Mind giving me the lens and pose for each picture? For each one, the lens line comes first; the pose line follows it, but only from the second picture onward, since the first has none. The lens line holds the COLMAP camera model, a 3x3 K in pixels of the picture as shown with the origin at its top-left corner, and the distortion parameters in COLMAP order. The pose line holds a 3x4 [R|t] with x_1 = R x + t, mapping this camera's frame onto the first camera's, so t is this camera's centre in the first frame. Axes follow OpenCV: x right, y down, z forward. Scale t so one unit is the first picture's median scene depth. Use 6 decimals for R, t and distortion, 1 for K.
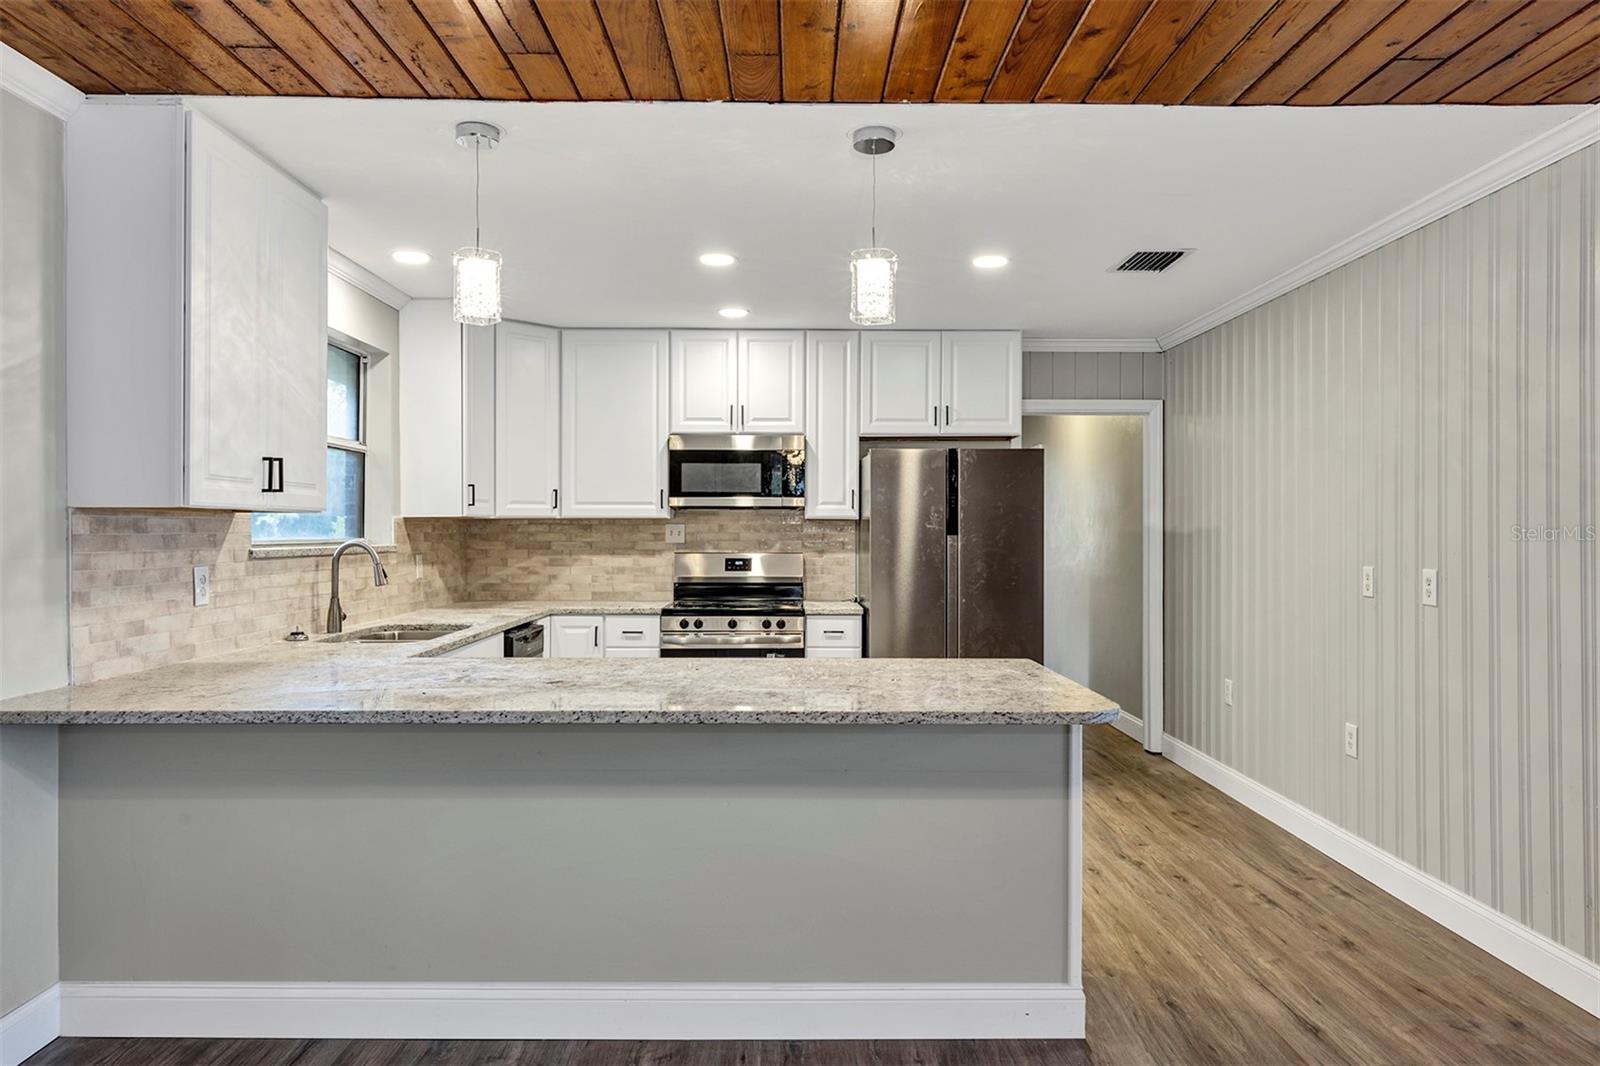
lens RADIAL K [[1064.4, 0, 779.3], [0, 1064.4, 530.2], [0, 0, 1]] dist [0.016858, 0.002710]
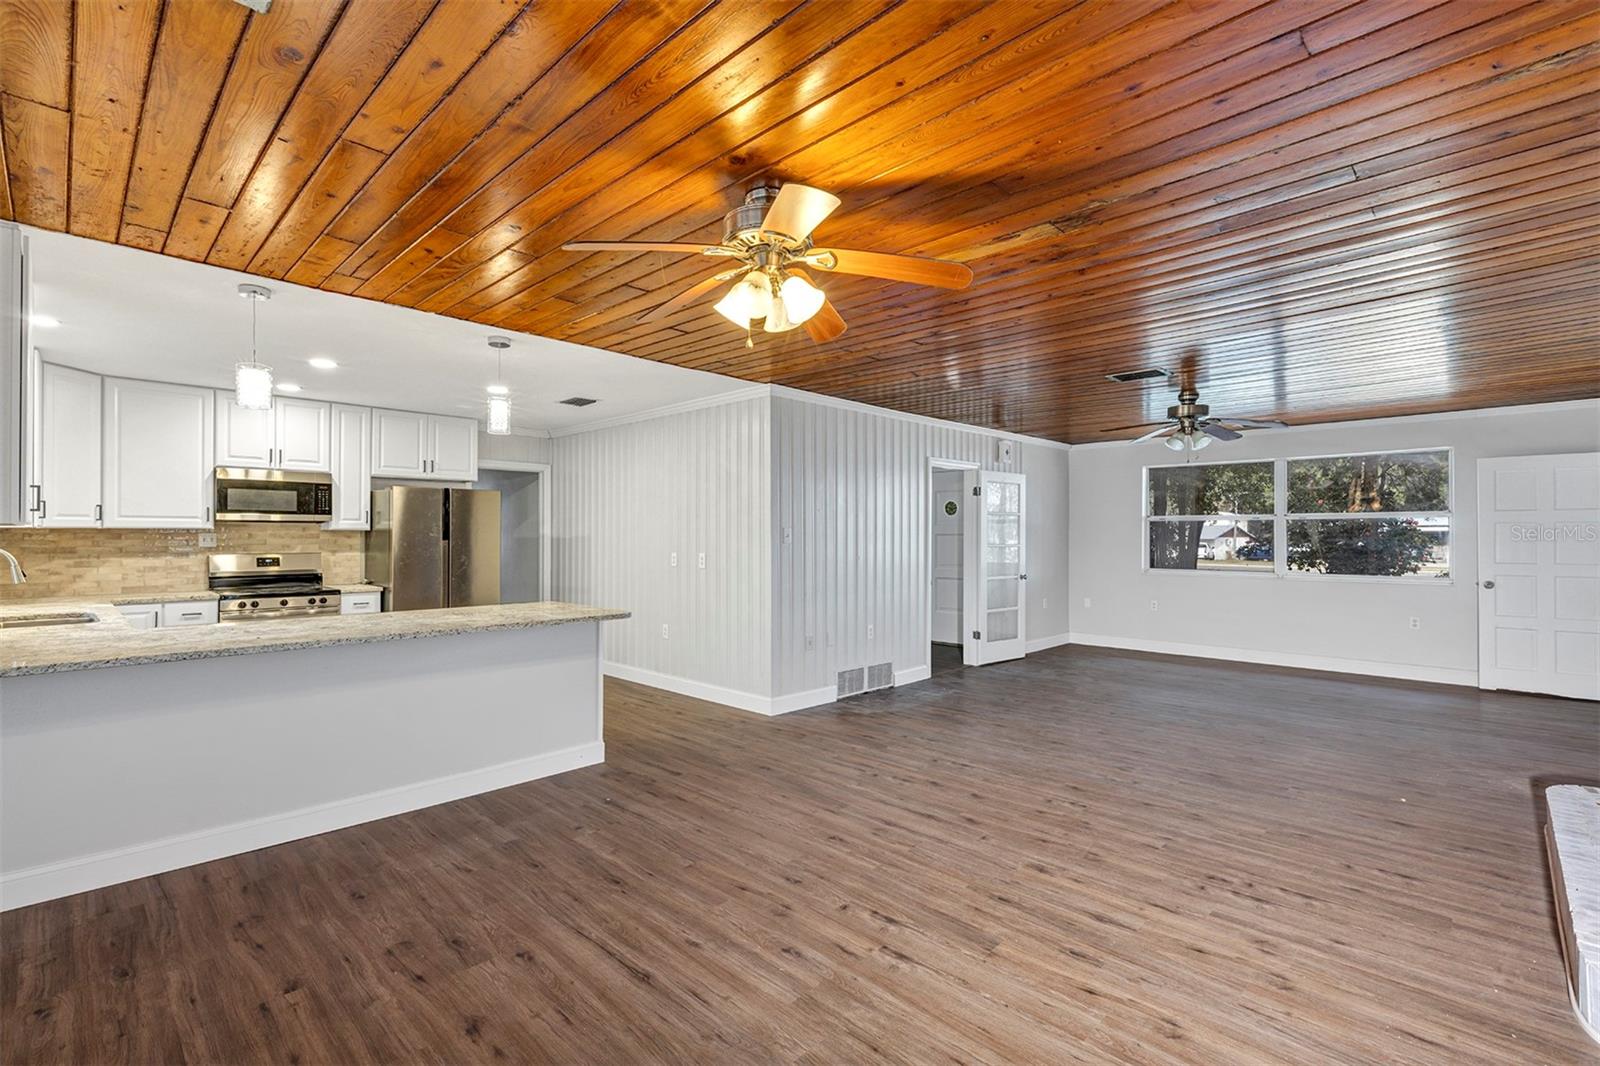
lens RADIAL K [[732.6, 0, 805.7], [0, 732.6, 525.8], [0, 0, 1]] dist [0.006987, 0.000672]
pose [[0.686524, 0.008992, 0.727052, -0.270411], [0.000430, 0.999918, -0.012774, -0.002729], [-0.727107, 0.009082, 0.686464, -0.185780]]
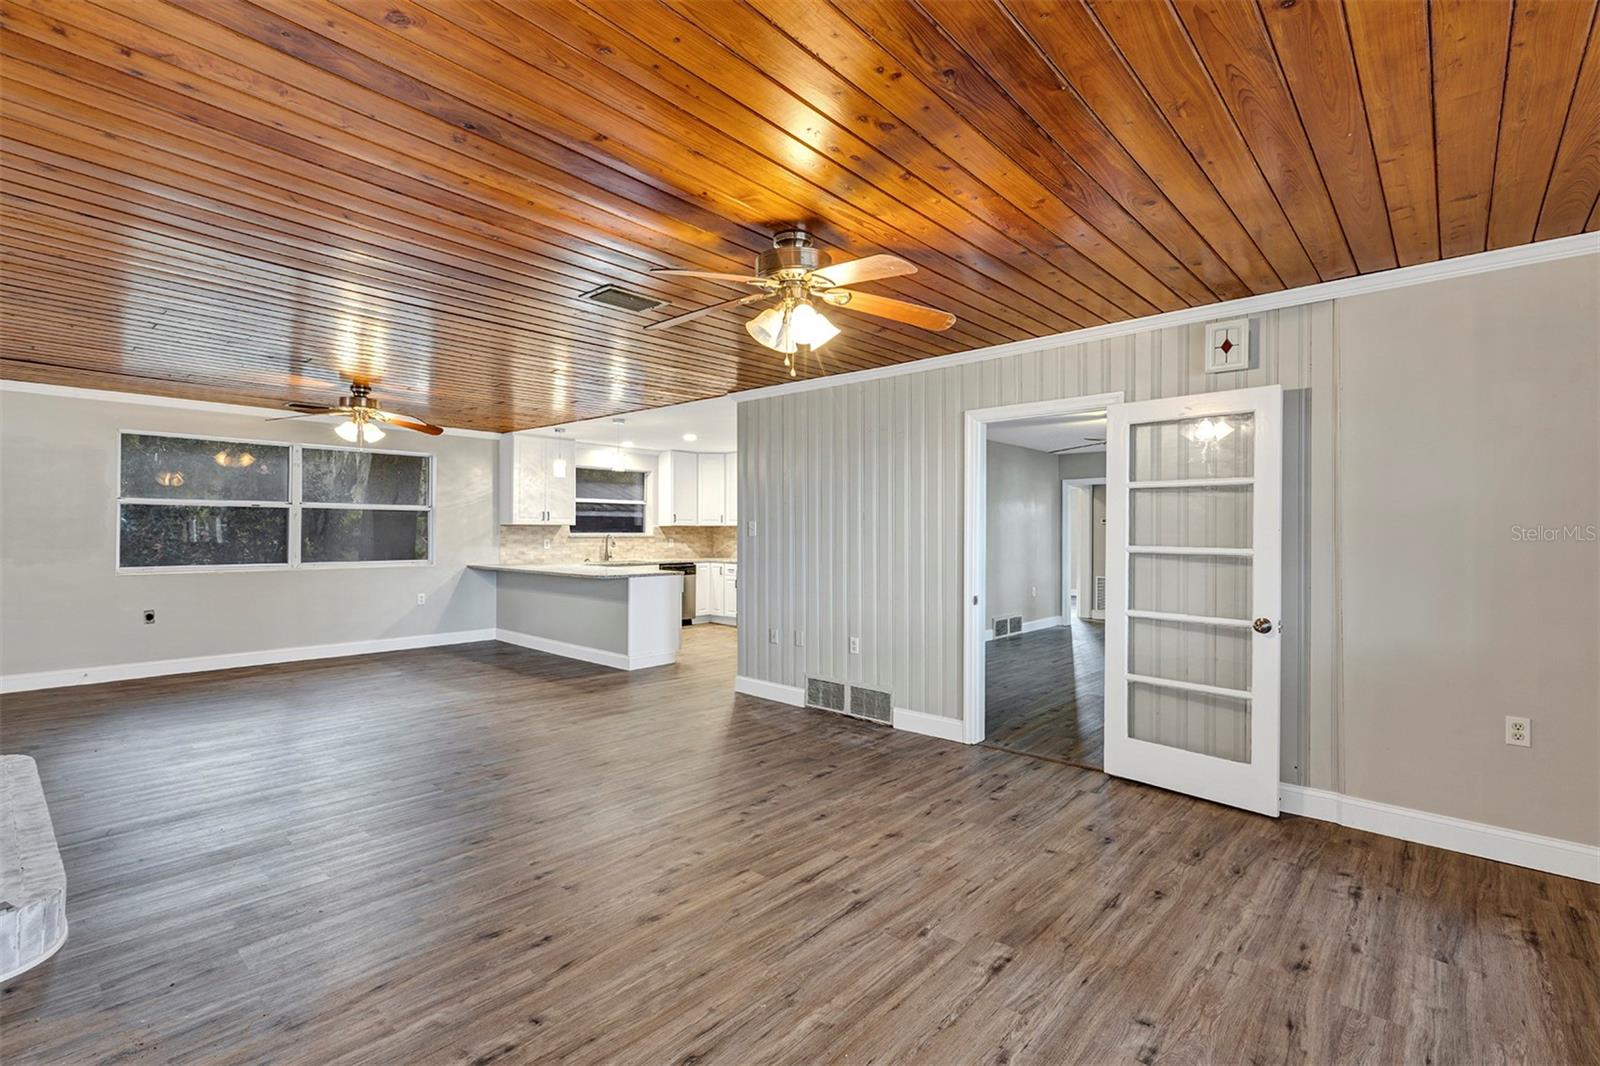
lens RADIAL K [[732.6, 0, 791.0], [0, 732.6, 529.2], [0, 0, 1]] dist [0.006987, 0.000672]
pose [[0.749277, 0.004781, -0.662239, 1.114603], [-0.006661, 0.999978, -0.000318, -0.004441], [0.662223, 0.004649, 0.749292, -0.245215]]
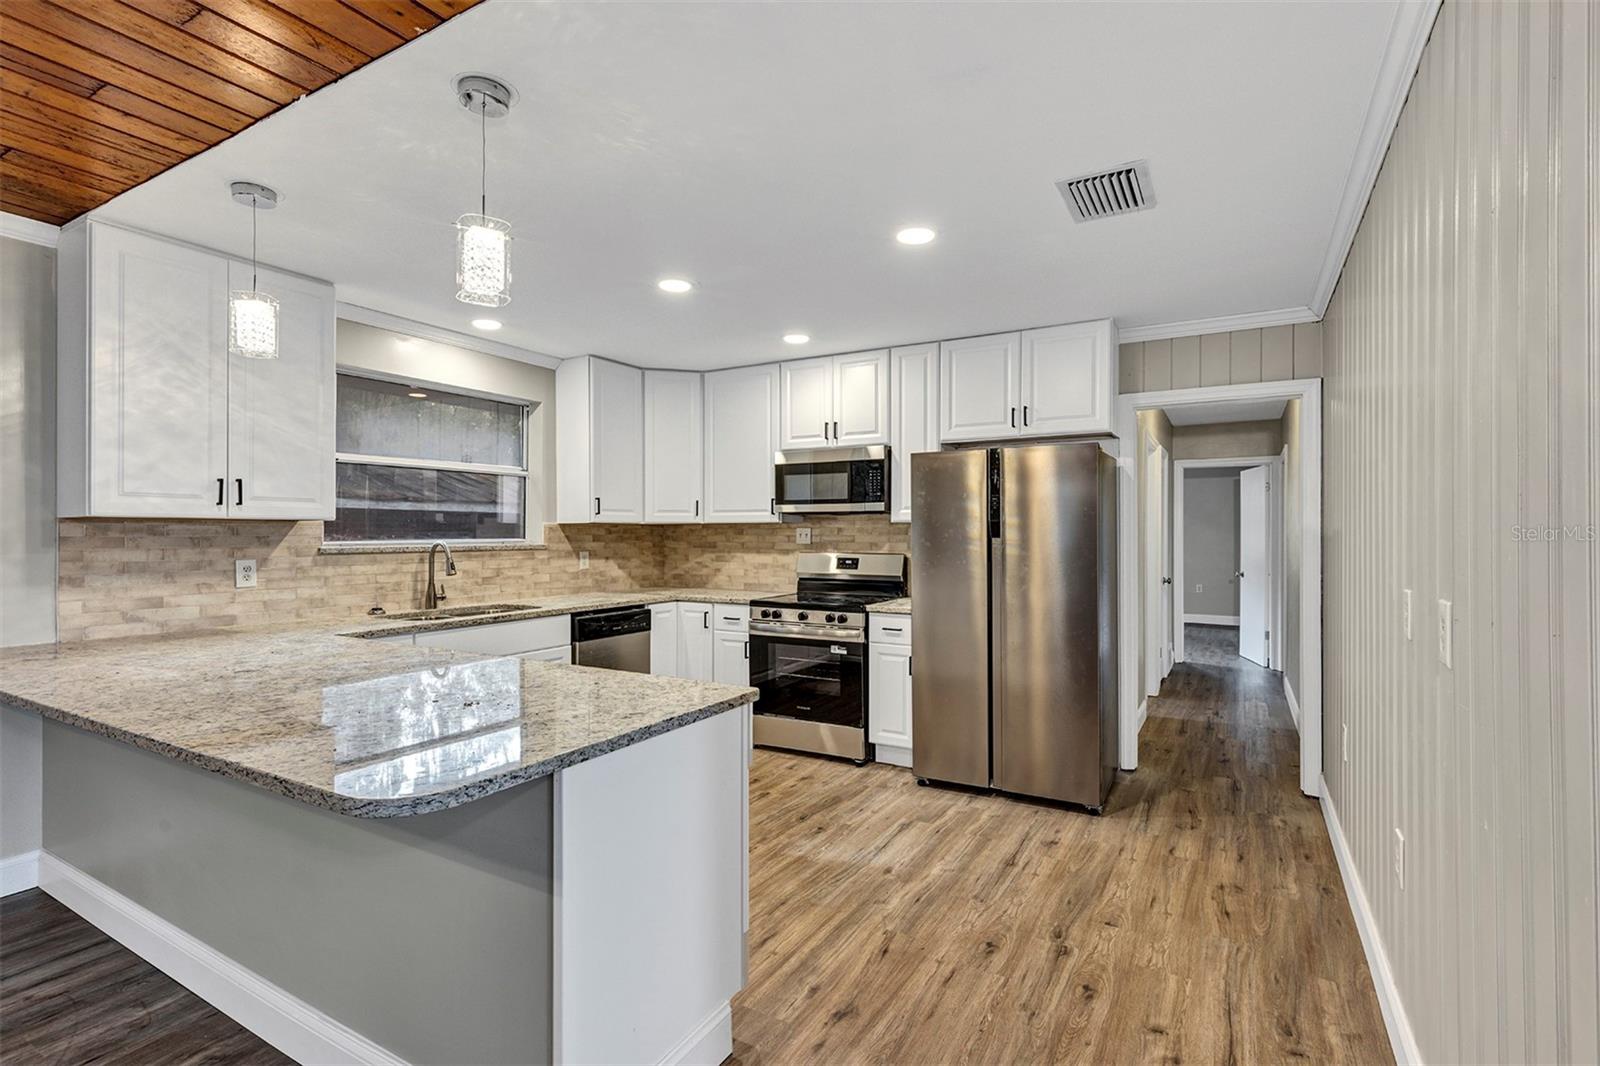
lens RADIAL K [[732.6, 0, 793.0], [0, 732.6, 534.0], [0, 0, 1]] dist [0.006987, 0.000672]
pose [[0.856951, -0.001002, -0.515397, 0.331410], [0.001460, 0.999999, 0.000483, 0.000709], [0.515396, -0.001166, 0.856951, 0.318276]]
